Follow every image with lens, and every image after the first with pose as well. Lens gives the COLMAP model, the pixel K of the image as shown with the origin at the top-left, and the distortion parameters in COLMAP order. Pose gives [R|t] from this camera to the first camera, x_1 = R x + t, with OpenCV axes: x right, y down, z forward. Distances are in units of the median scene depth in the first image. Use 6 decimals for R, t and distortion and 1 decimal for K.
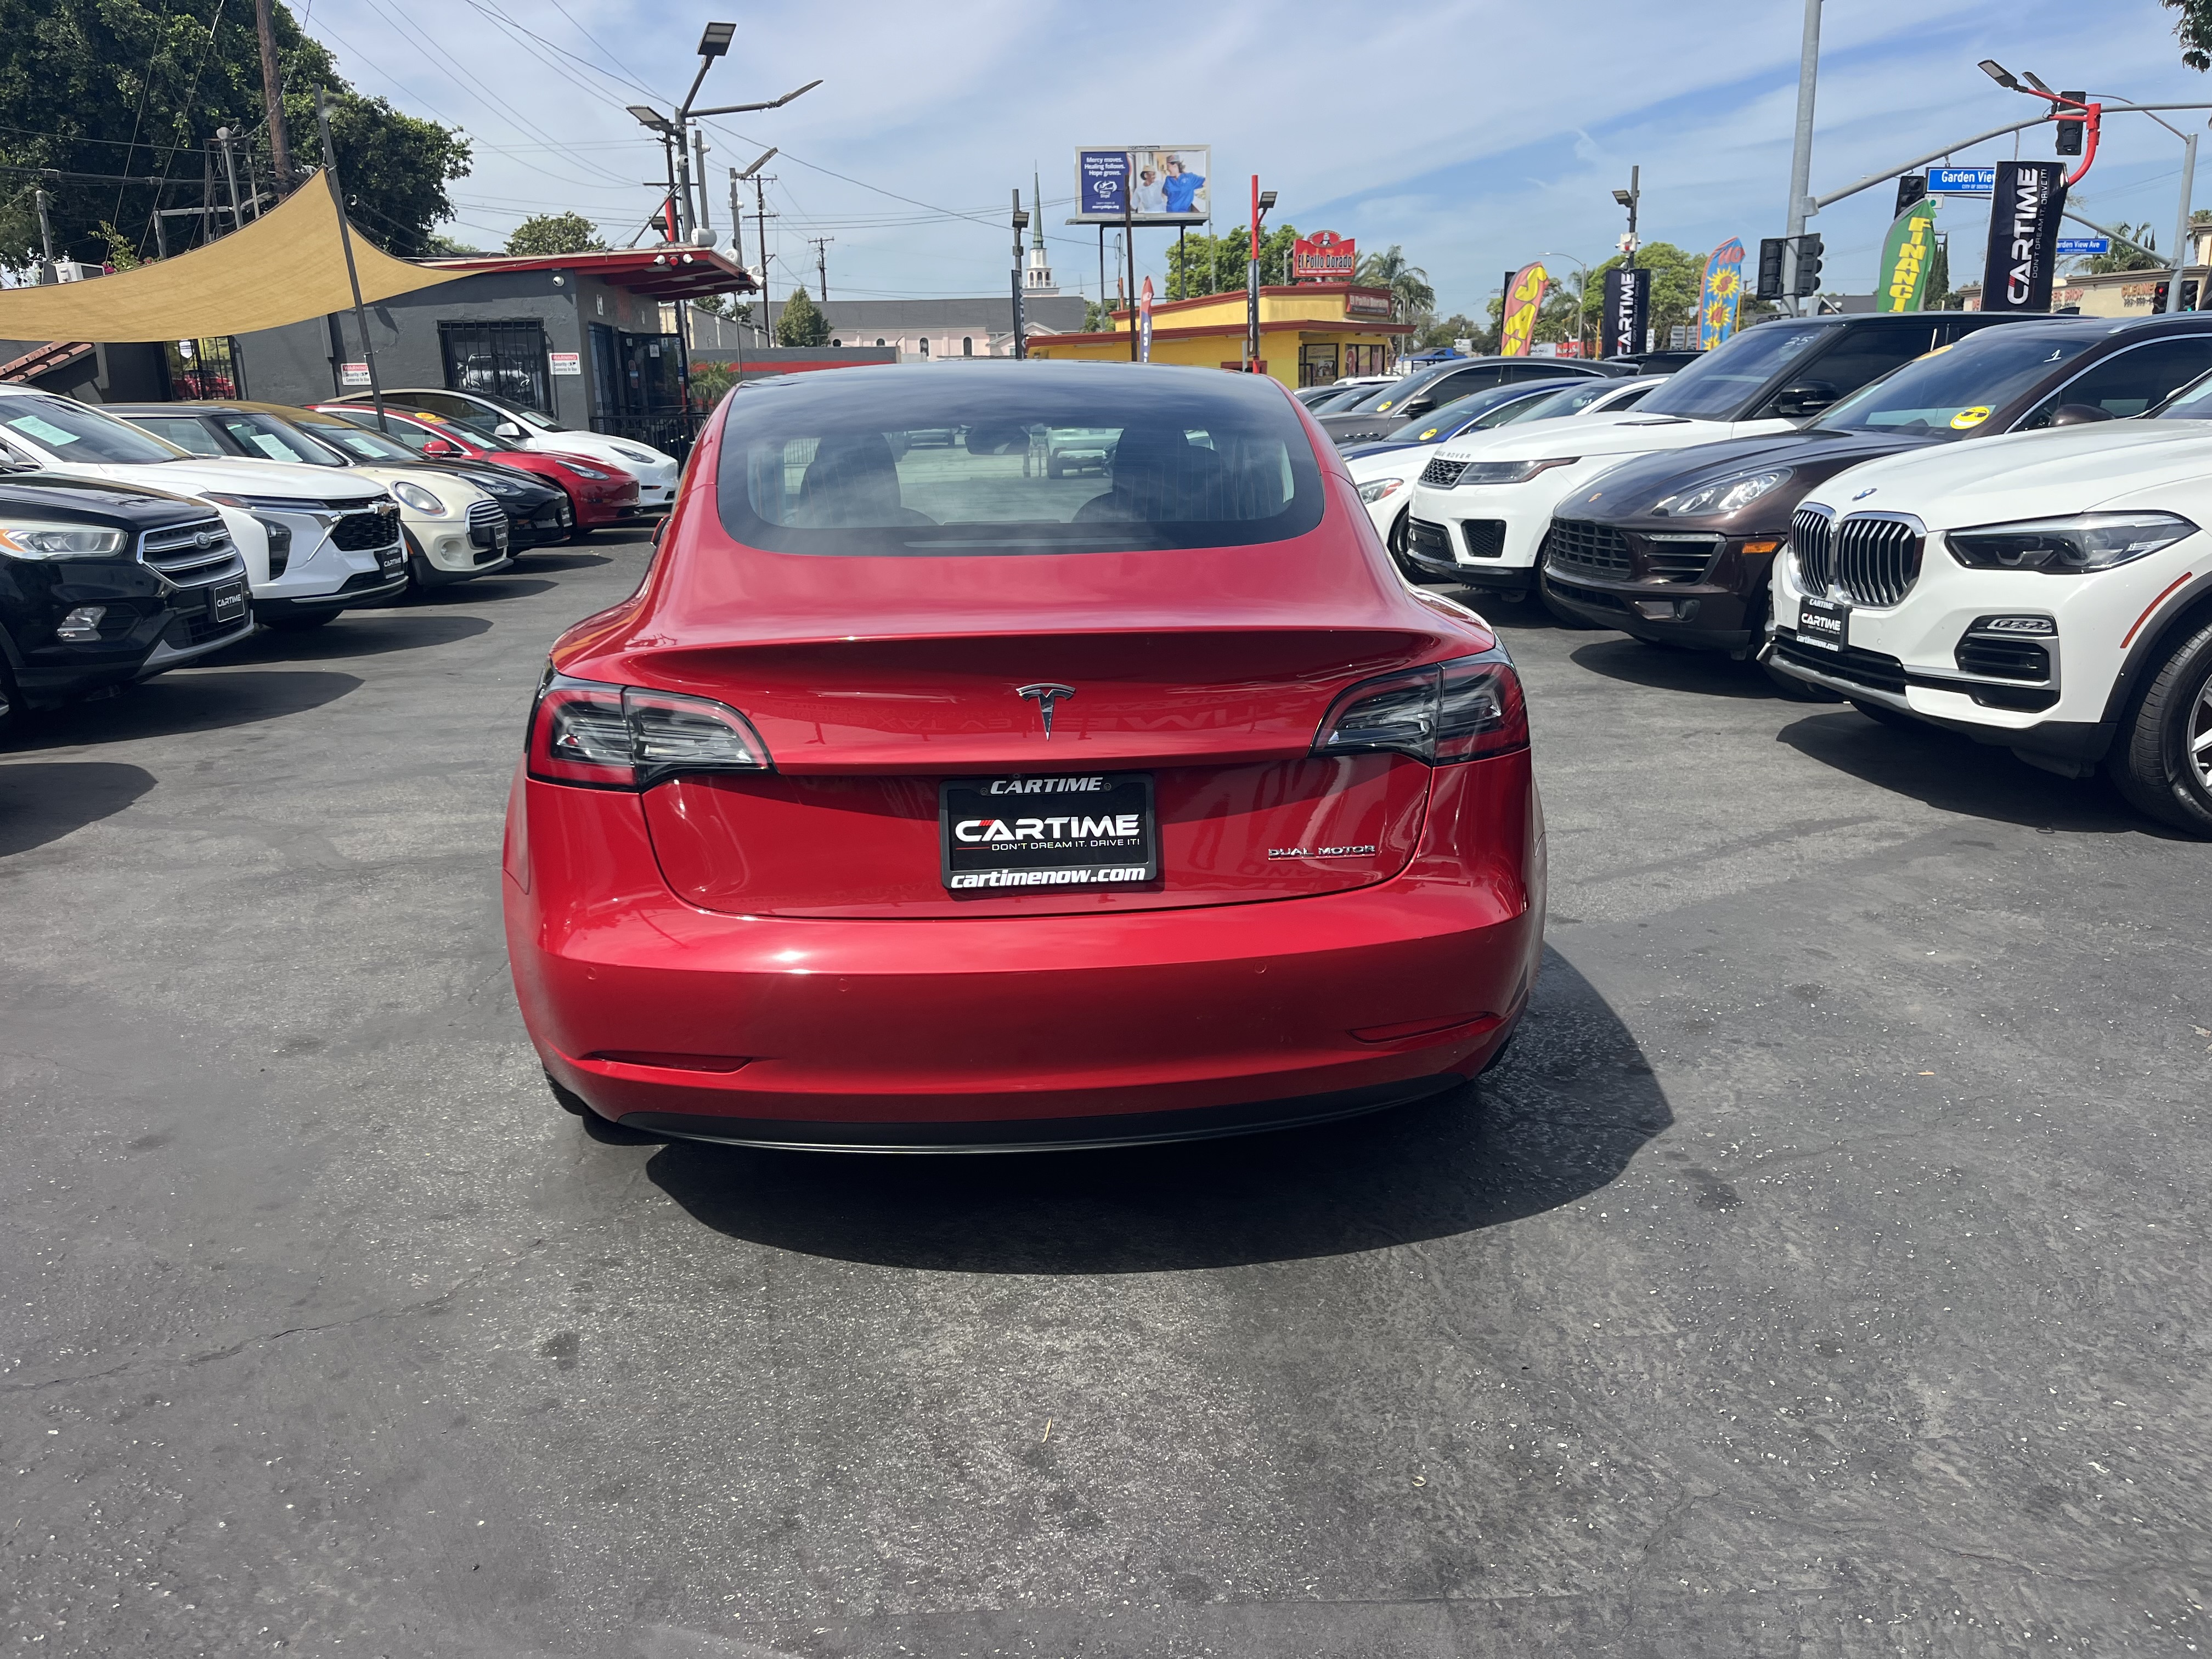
lens RADIAL K [[1644.8, 0, 1111.5], [0, 1644.8, 834.4], [0, 0, 1]] dist [0.072970, -0.097411]
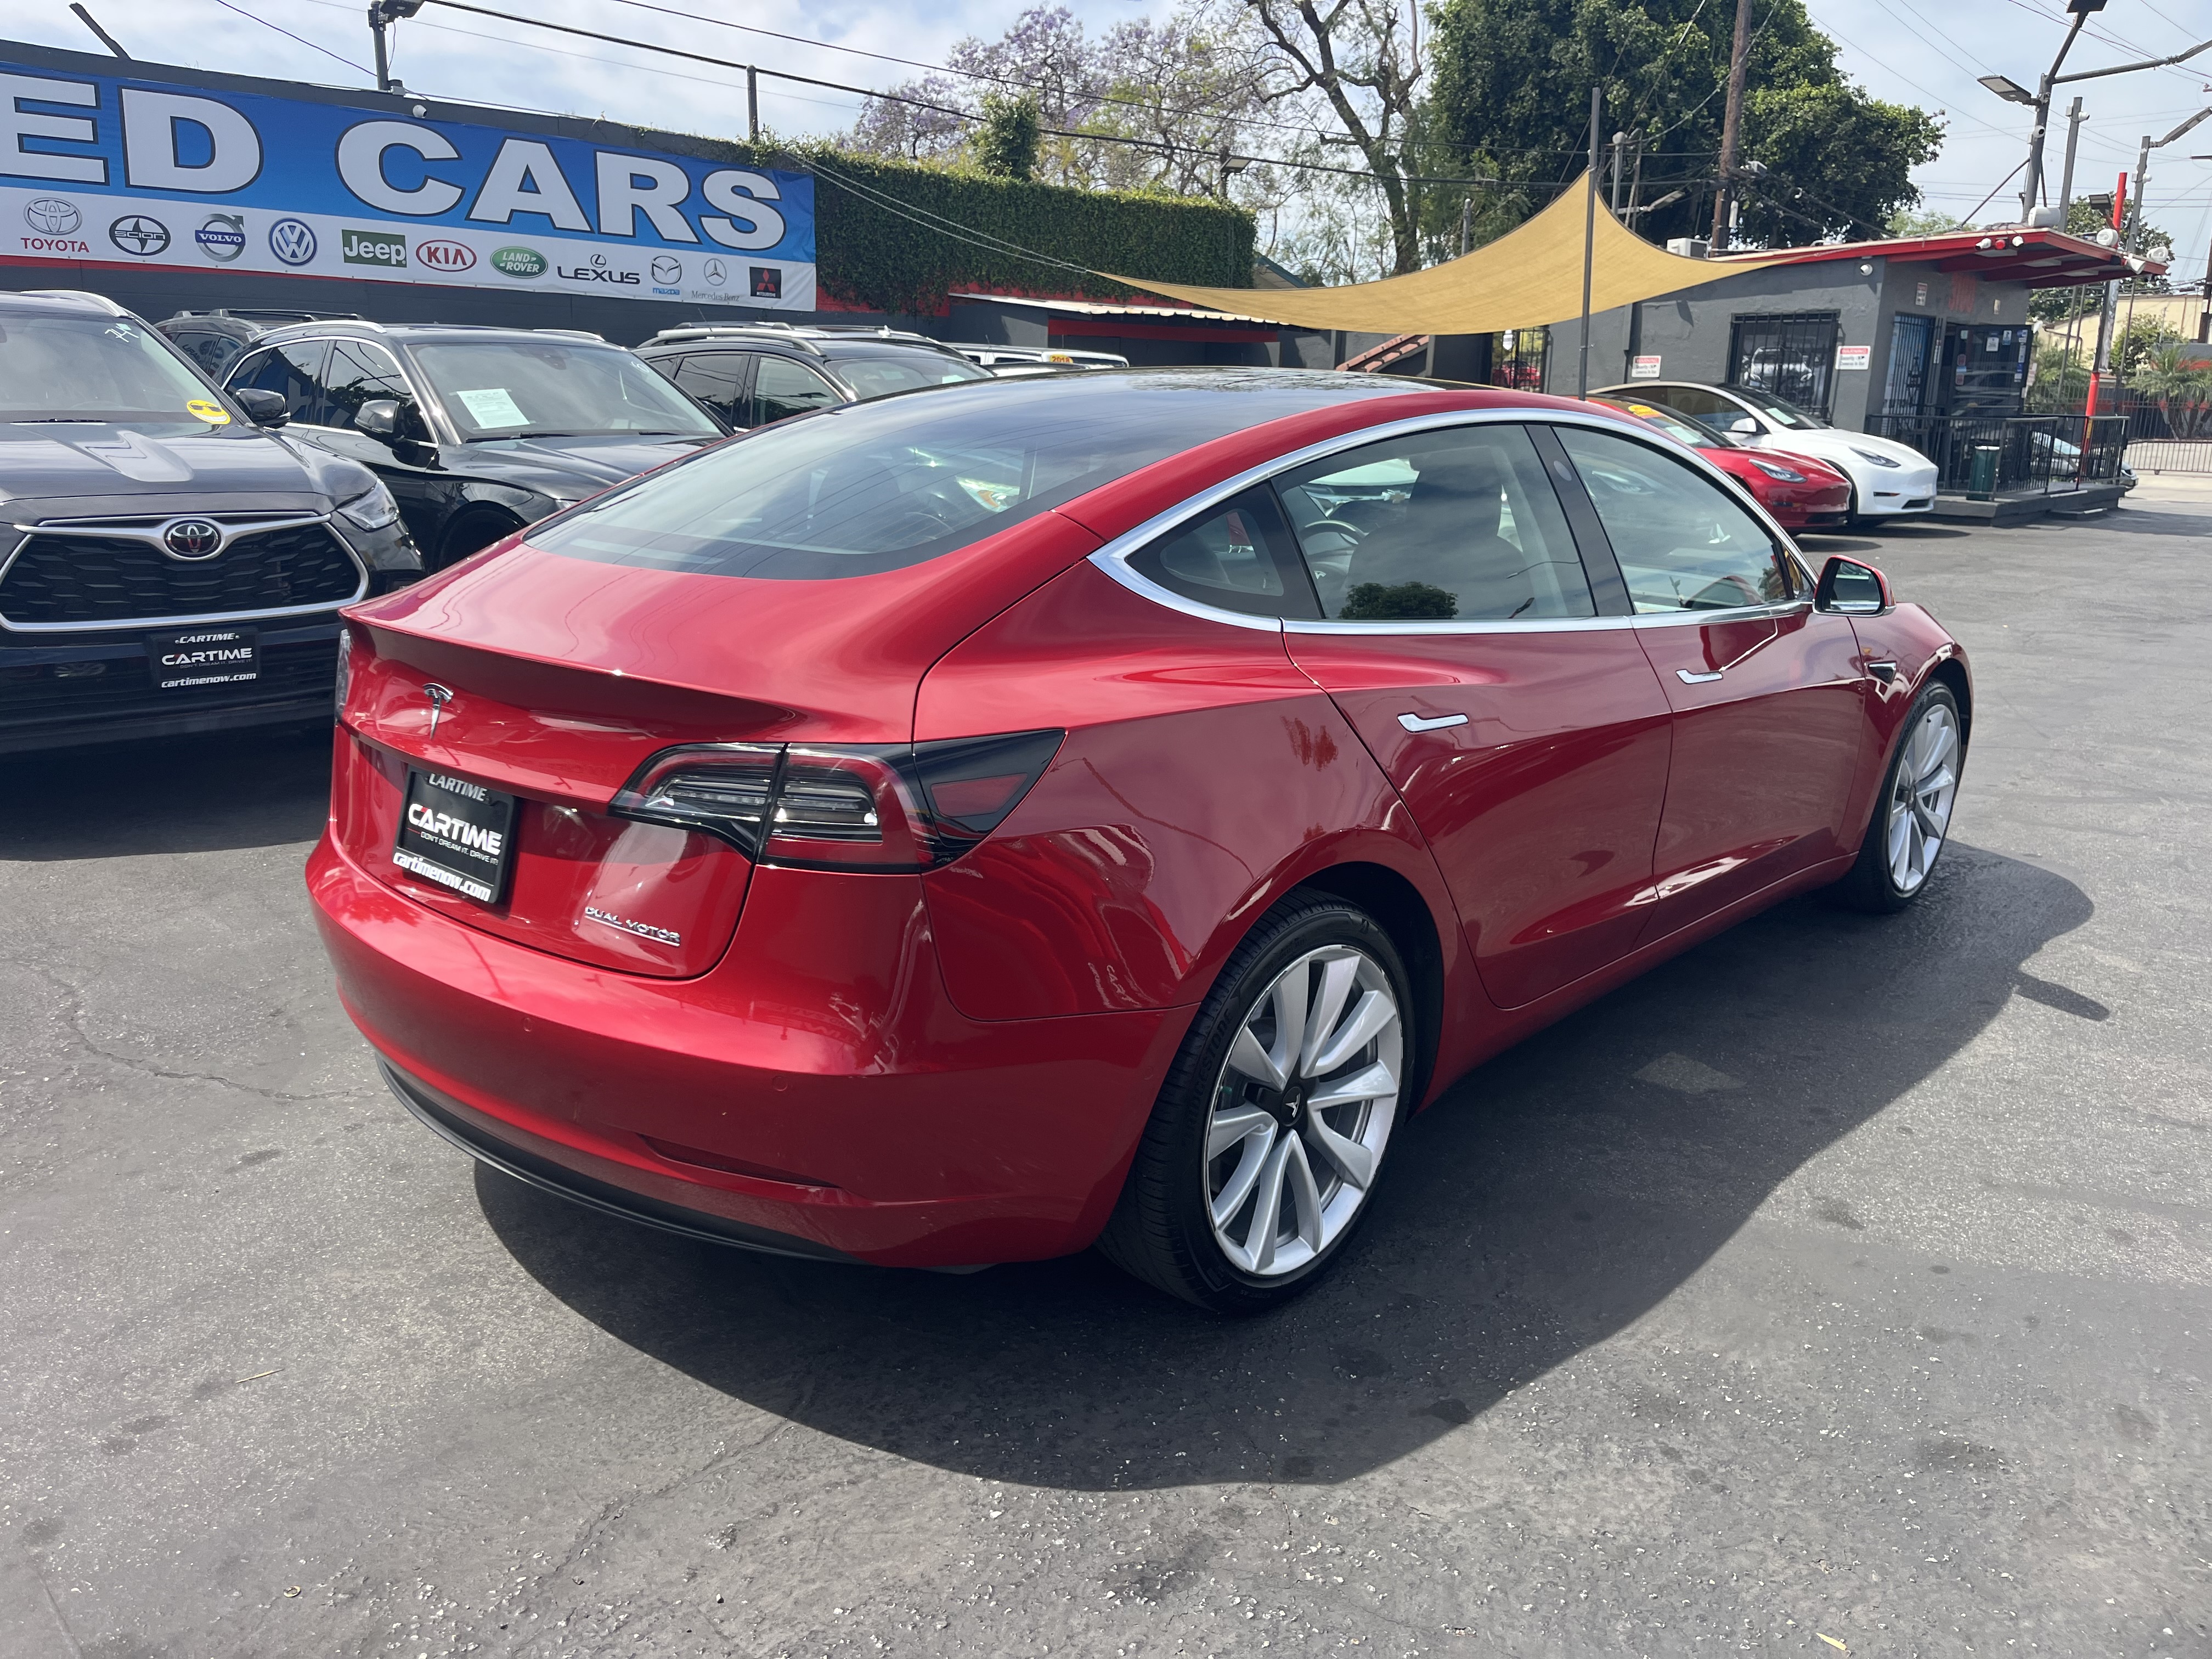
lens RADIAL K [[1644.8, 0, 1111.5], [0, 1644.8, 834.4], [0, 0, 1]] dist [0.072970, -0.097411]
pose [[0.683030, 0.219045, -0.696770, 0.101133], [-0.215736, 0.971911, 0.094060, -0.019525], [0.697802, 0.086073, 0.711101, 0.060621]]
